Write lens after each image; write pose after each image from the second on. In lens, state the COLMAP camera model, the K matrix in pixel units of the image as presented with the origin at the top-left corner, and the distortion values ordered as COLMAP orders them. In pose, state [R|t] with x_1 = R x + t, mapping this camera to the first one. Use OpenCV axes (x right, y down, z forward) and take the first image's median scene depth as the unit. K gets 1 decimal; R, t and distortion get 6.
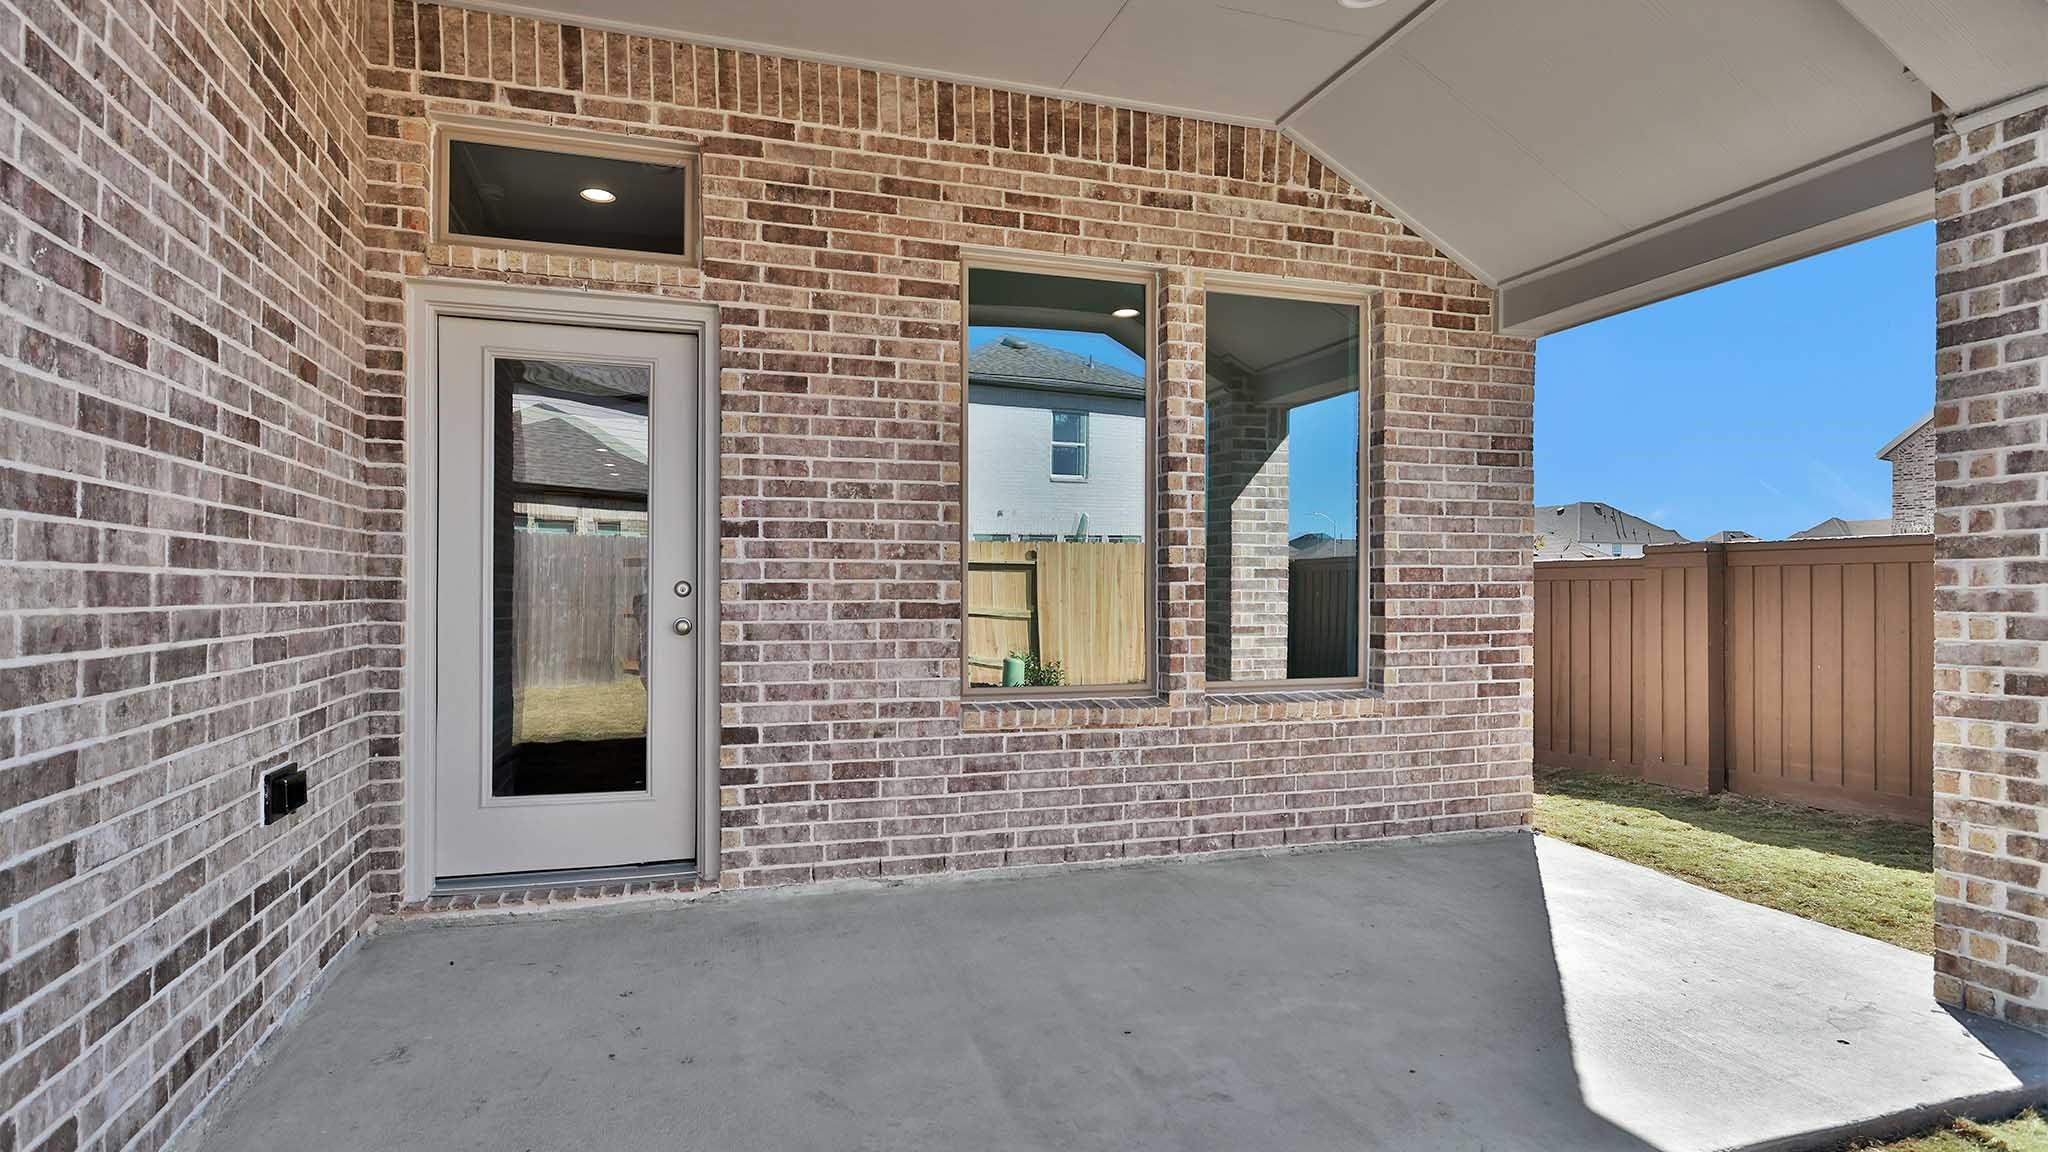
lens RADIAL K [[1013.5, 0, 1019.3], [0, 1013.5, 589.5], [0, 0, 1]] dist [-0.005132, -0.000435]
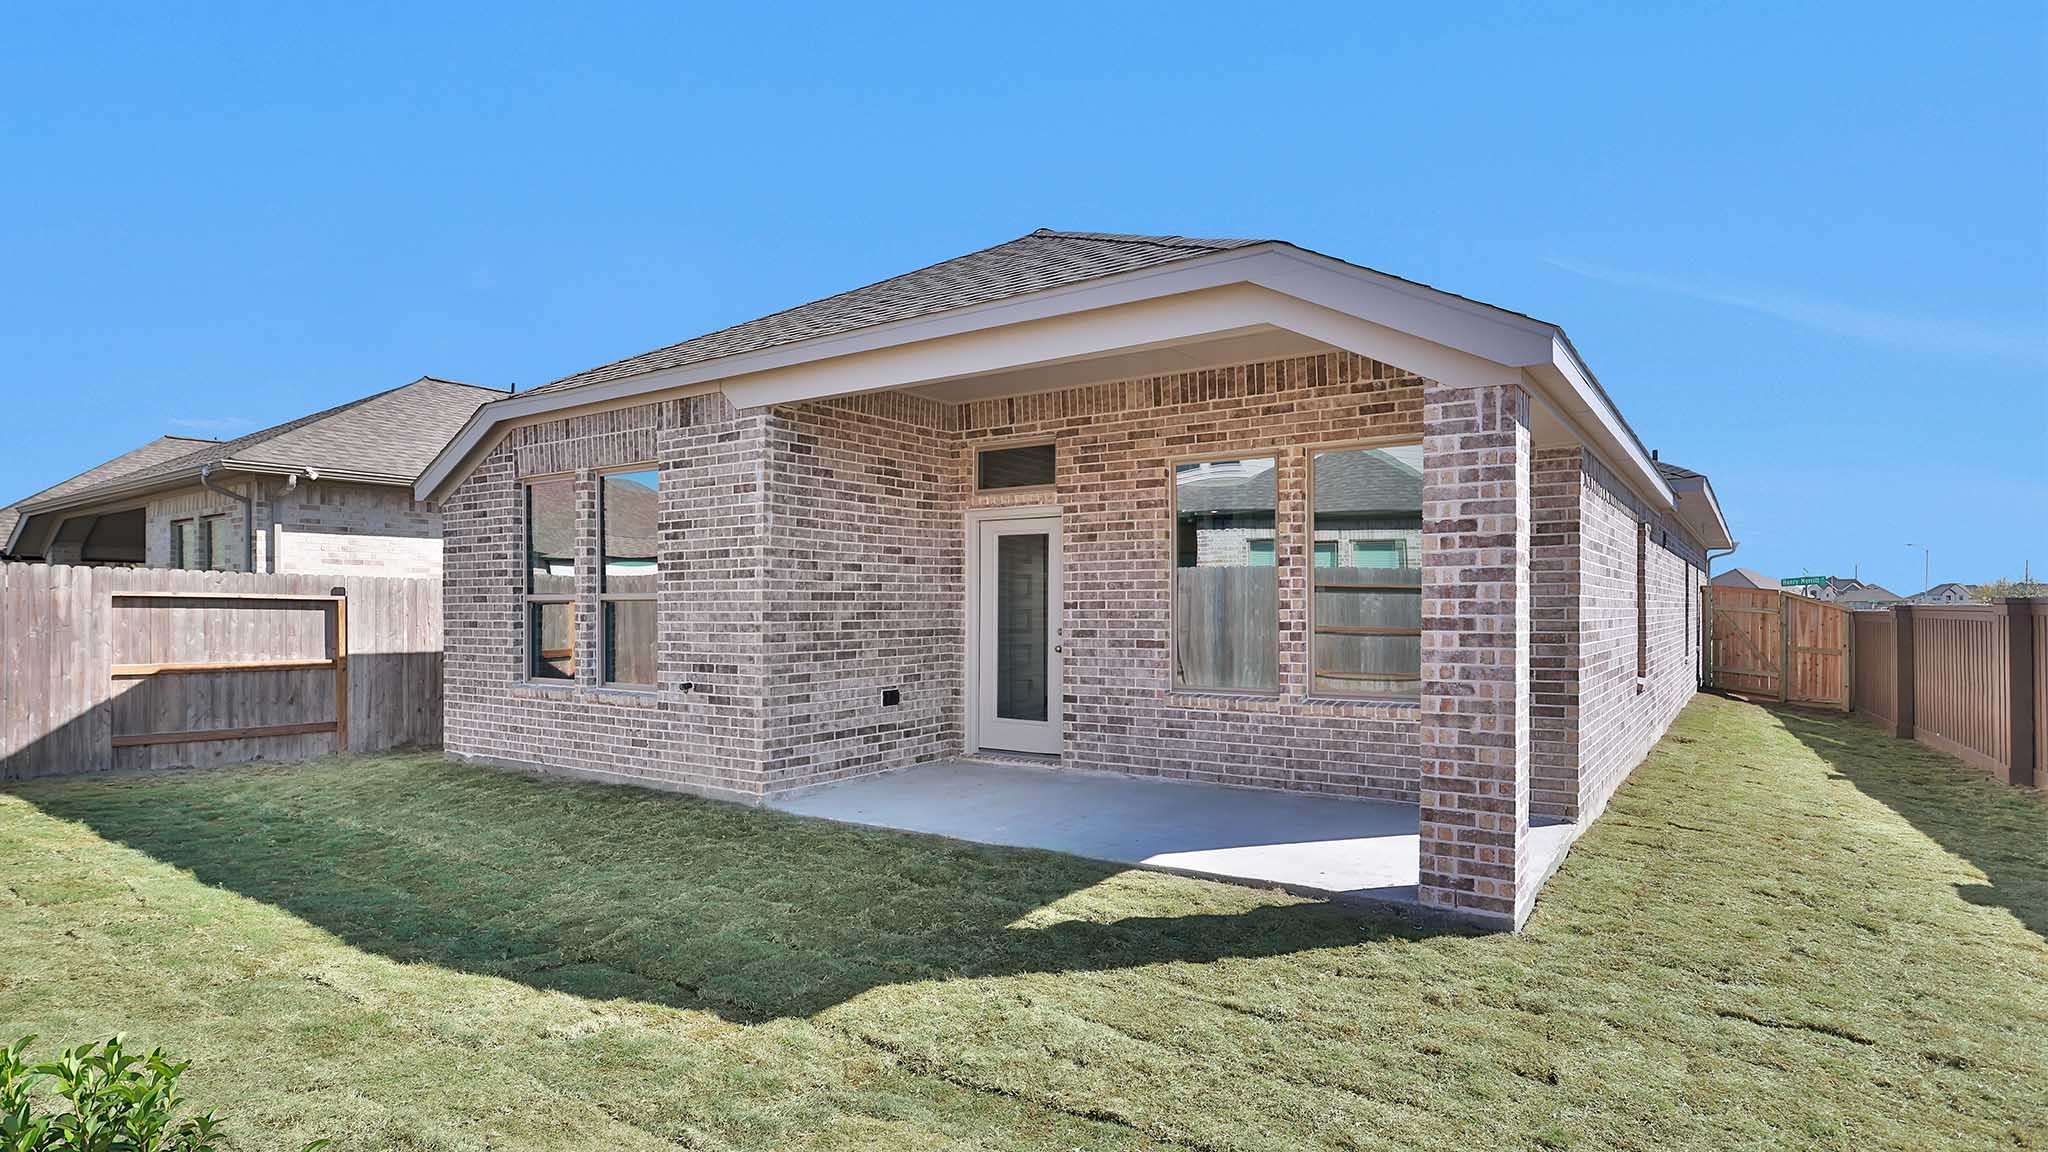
lens RADIAL K [[1013.5, 0, 1019.3], [0, 1013.5, 589.5], [0, 0, 1]] dist [-0.005132, -0.000435]
pose [[0.644100, -0.018126, -0.764727, 1.306346], [0.004792, 0.999795, -0.019662, -0.050028], [0.764926, 0.009000, 0.644055, -0.496565]]
